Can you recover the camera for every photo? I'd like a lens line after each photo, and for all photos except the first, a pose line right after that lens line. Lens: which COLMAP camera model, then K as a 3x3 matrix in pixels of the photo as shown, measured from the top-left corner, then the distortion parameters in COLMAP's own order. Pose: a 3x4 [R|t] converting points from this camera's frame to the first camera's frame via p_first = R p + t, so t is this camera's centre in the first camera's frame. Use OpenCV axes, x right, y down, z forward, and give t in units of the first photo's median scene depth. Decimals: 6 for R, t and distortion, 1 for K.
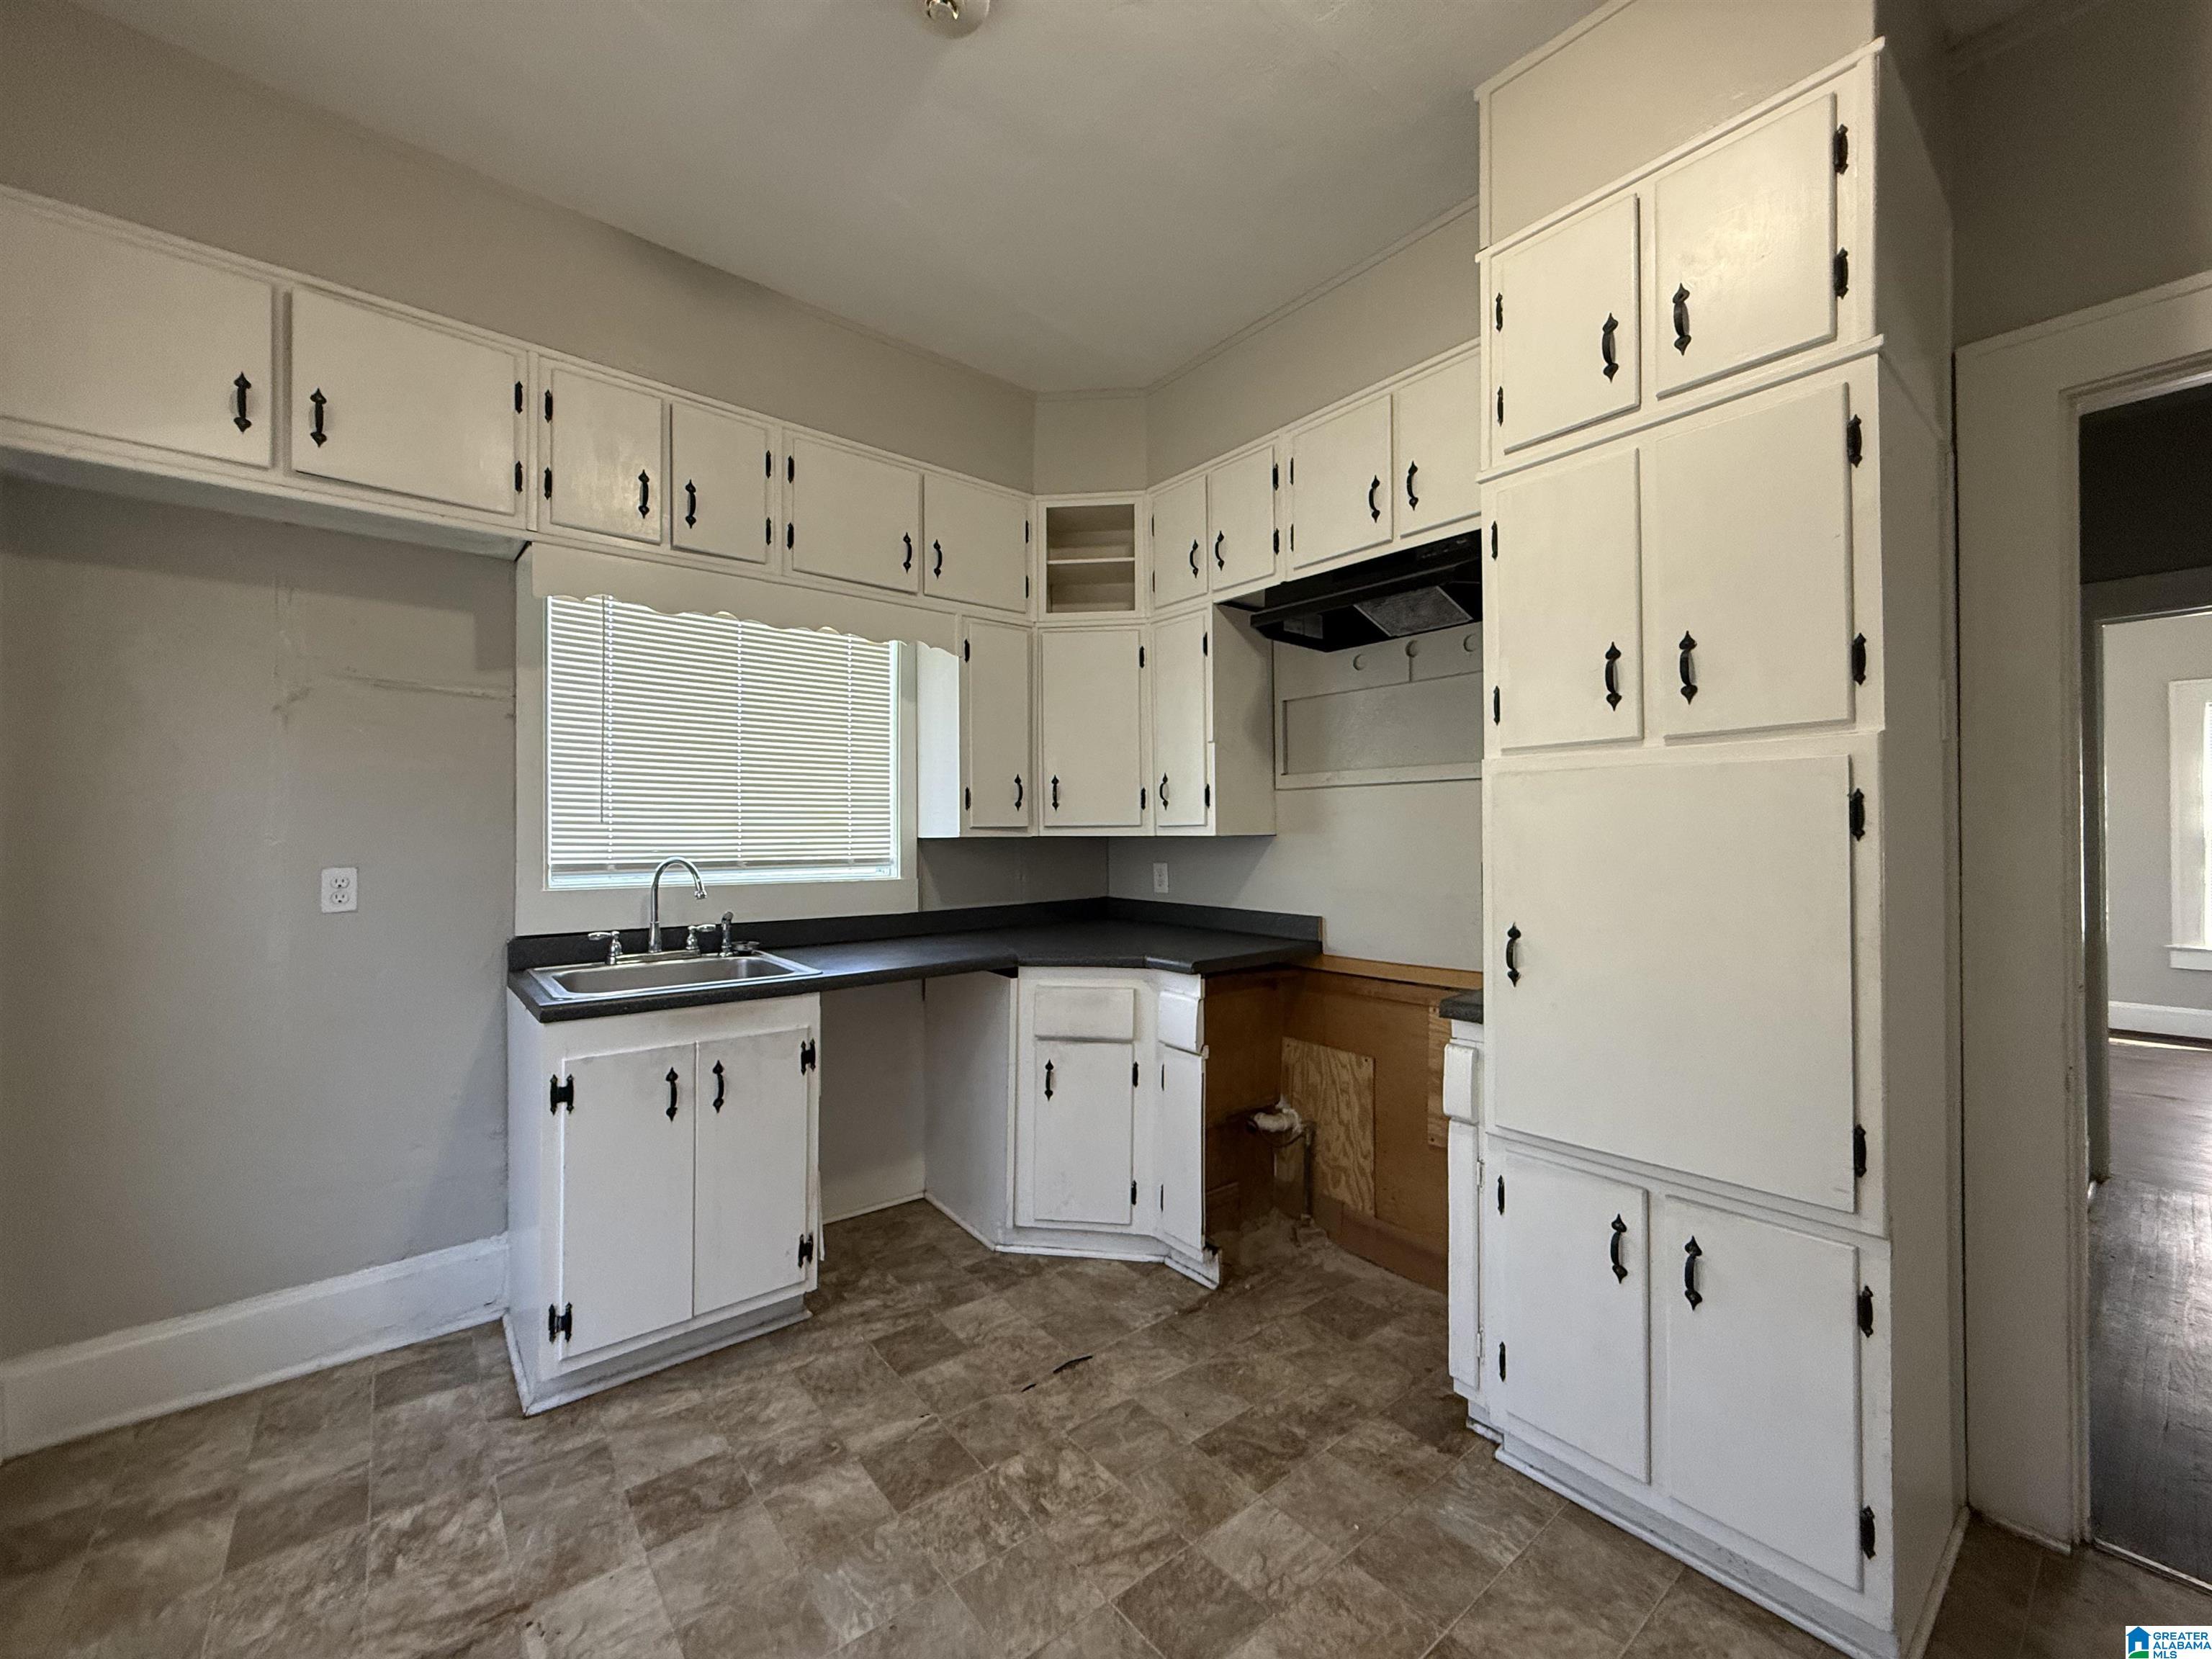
lens RADIAL K [[878.2, 0, 1101.0], [0, 878.2, 832.8], [0, 0, 1]] dist [0.000090, 0.000292]
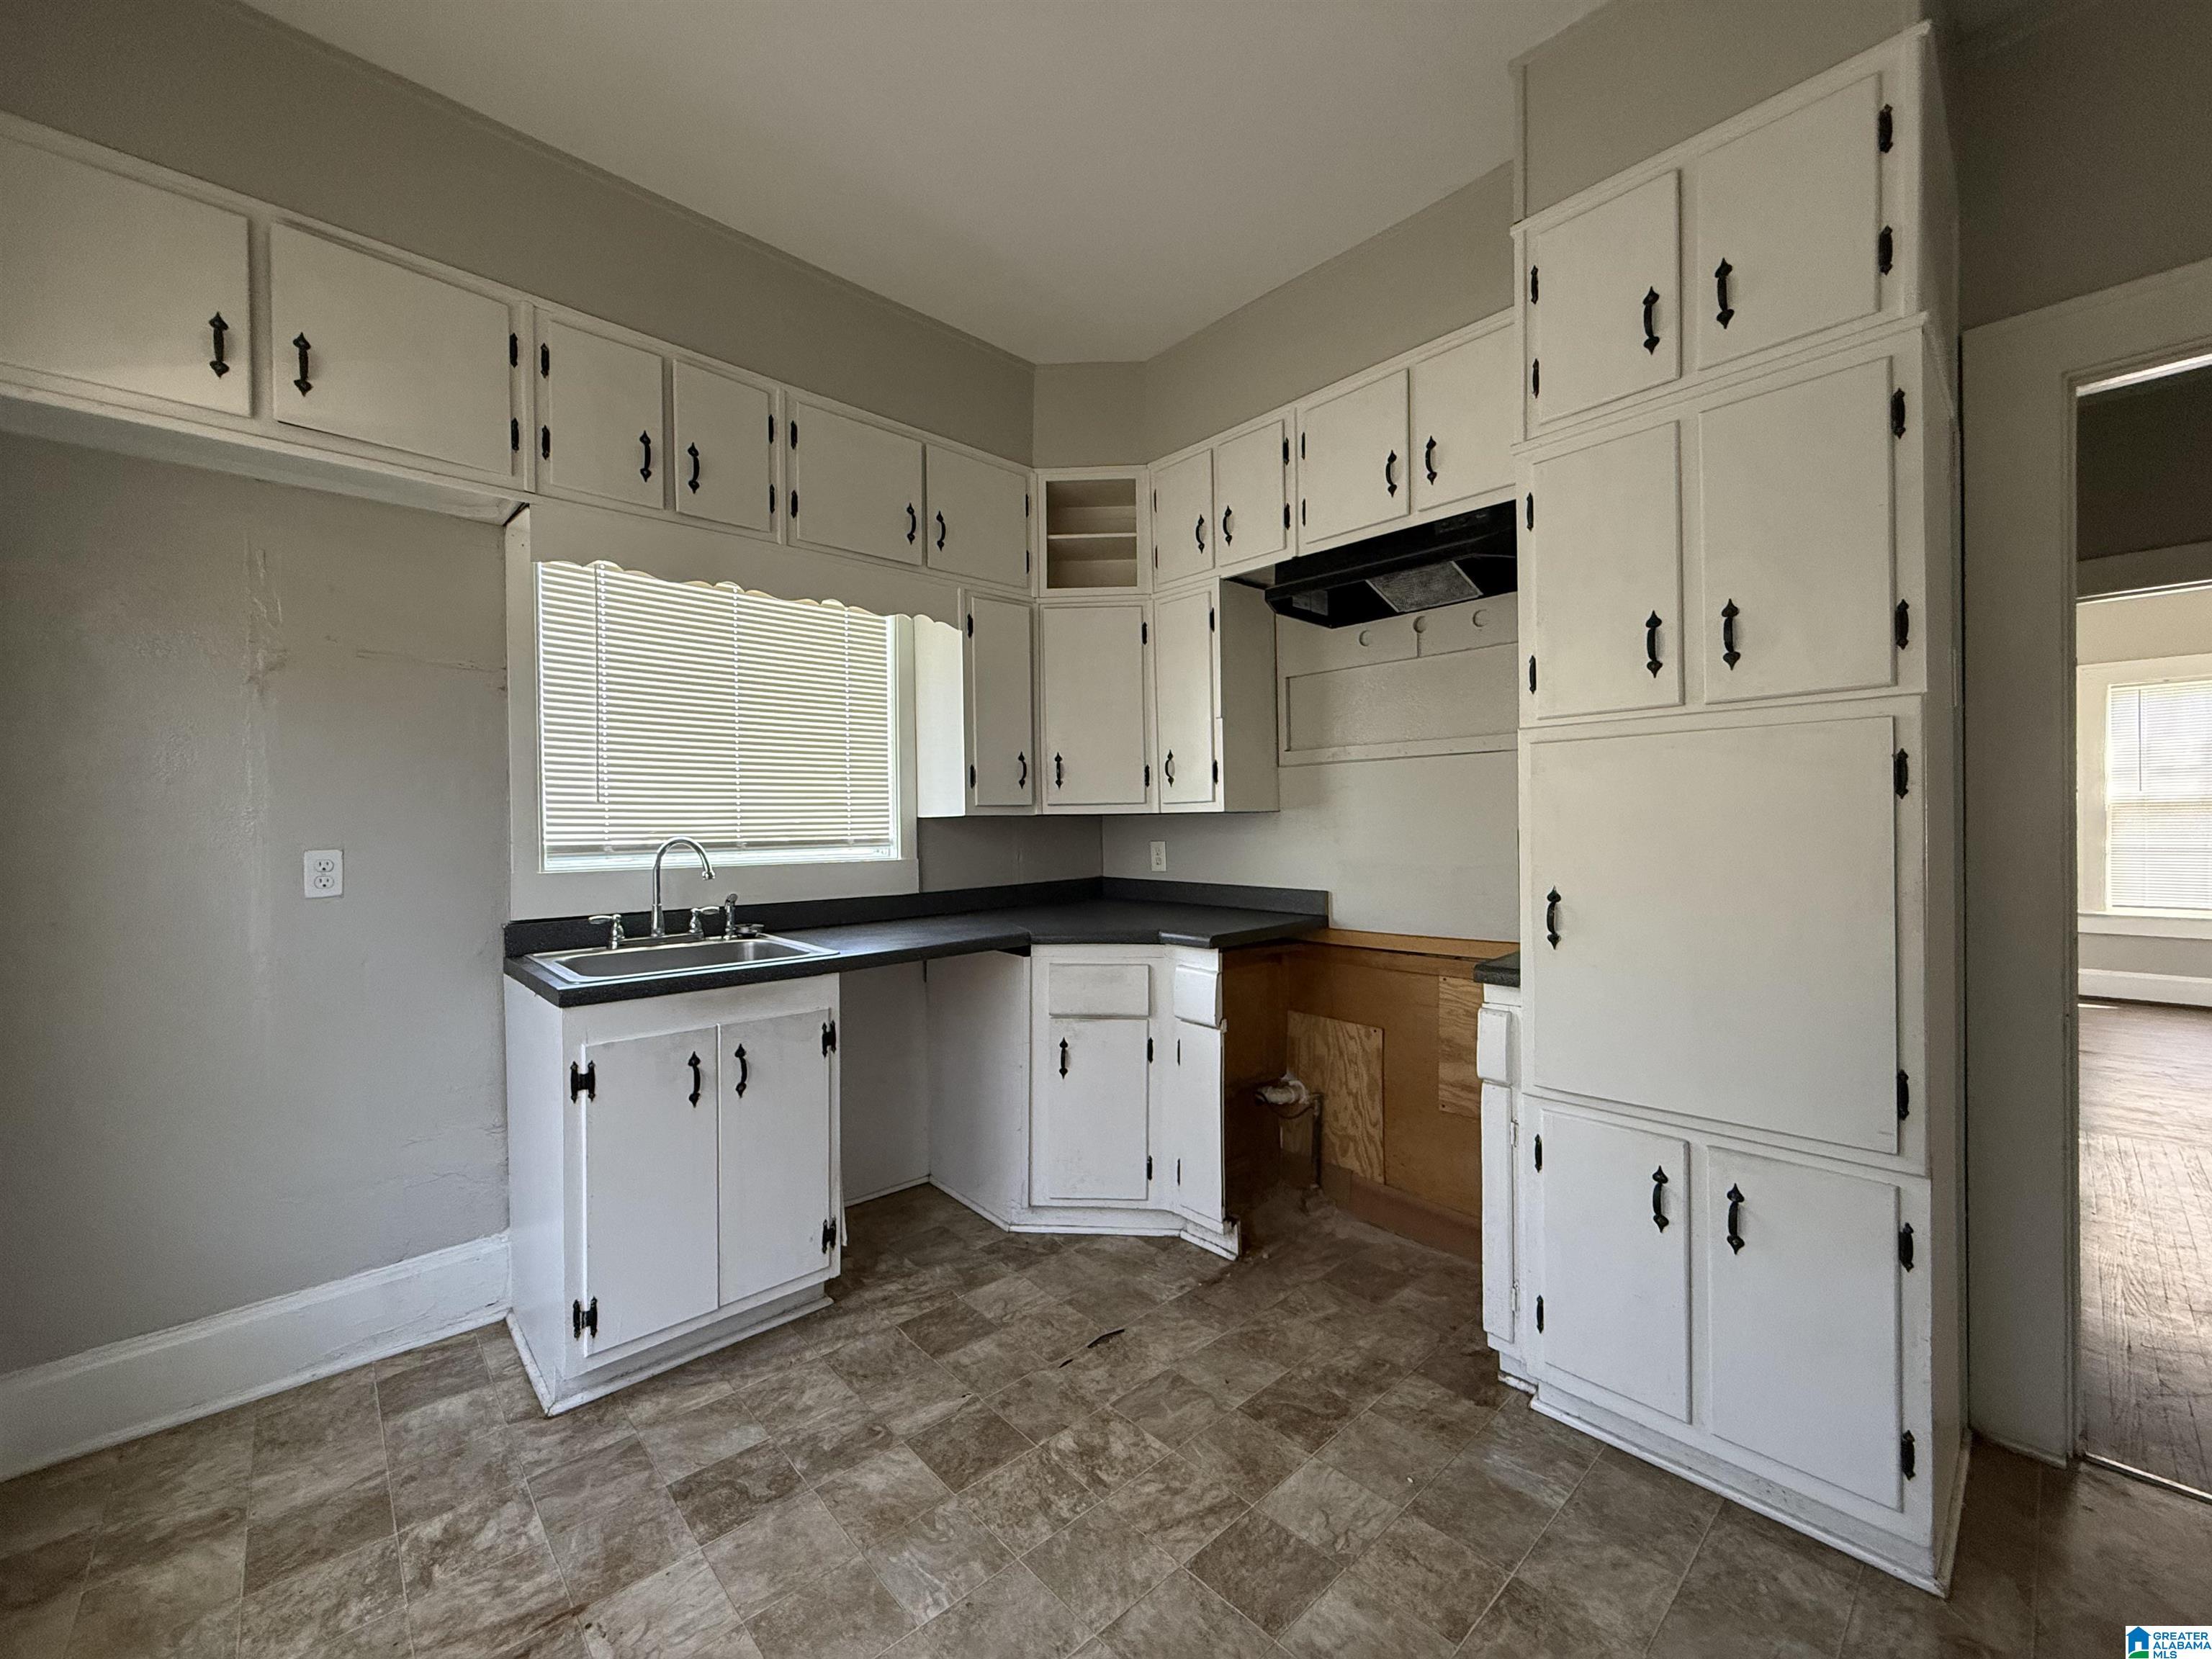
lens RADIAL K [[877.4, 0, 1100.7], [0, 877.4, 832.1], [0, 0, 1]] dist [0.000390, 0.000102]
pose [[0.998033, -0.010055, 0.061881, -0.108656], [0.009263, 0.999872, 0.013076, 0.018648], [-0.062004, -0.012478, 0.997998, 0.013123]]
